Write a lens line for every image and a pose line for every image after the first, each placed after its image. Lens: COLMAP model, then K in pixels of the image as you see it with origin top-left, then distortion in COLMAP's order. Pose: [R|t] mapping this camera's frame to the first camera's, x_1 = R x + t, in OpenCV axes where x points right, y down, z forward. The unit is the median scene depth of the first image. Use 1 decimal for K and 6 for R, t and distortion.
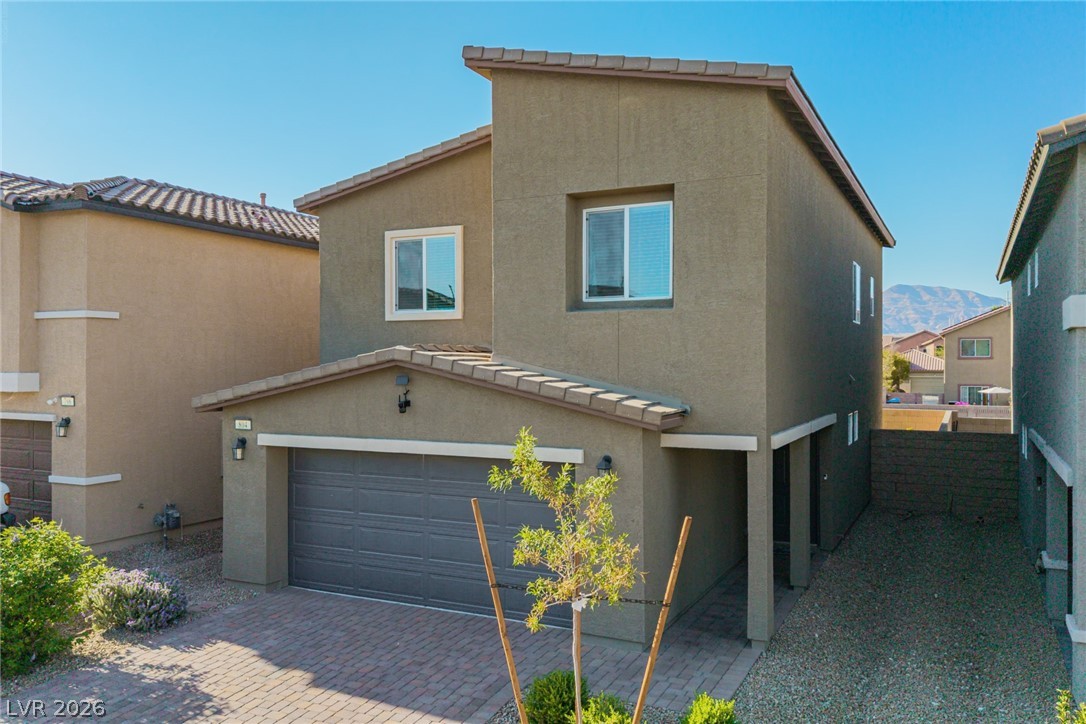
lens RADIAL K [[850.0, 0, 535.9], [0, 850.0, 372.4], [0, 0, 1]] dist [0.017288, -0.021858]
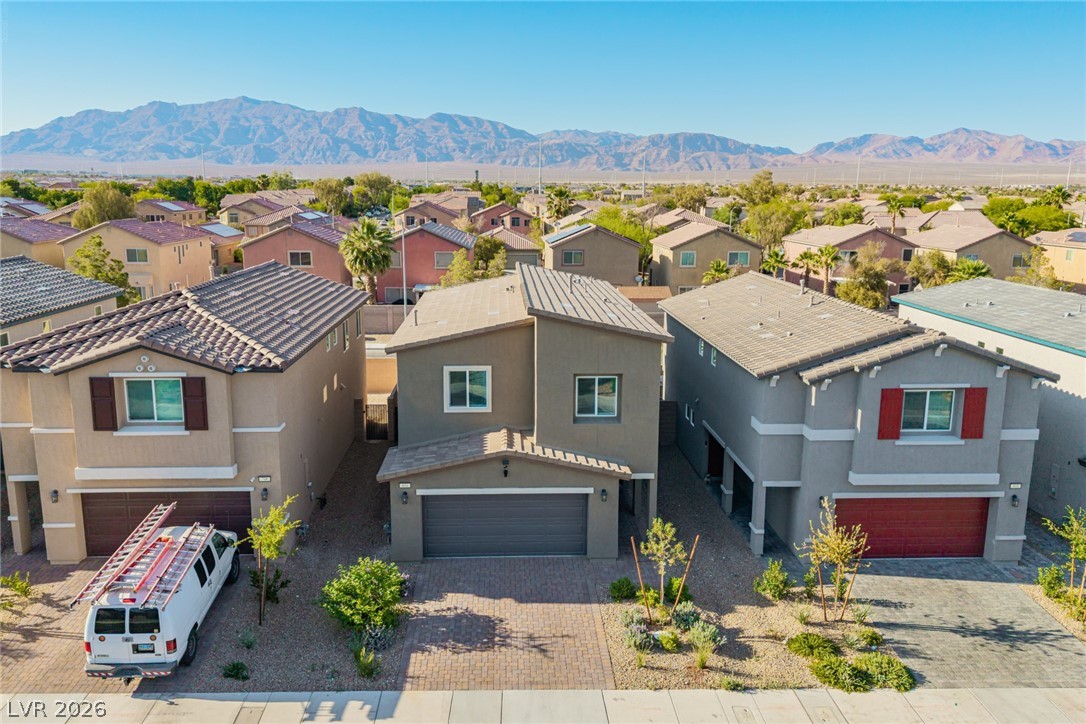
lens RADIAL K [[850.0, 0, 542.8], [0, 850.0, 359.9], [0, 0, 1]] dist [0.017288, -0.021858]
pose [[0.867736, -0.089312, 0.488936, -1.014418], [-0.003263, 0.982678, 0.185292, -0.593628], [-0.497015, -0.162380, 0.852413, -0.781751]]
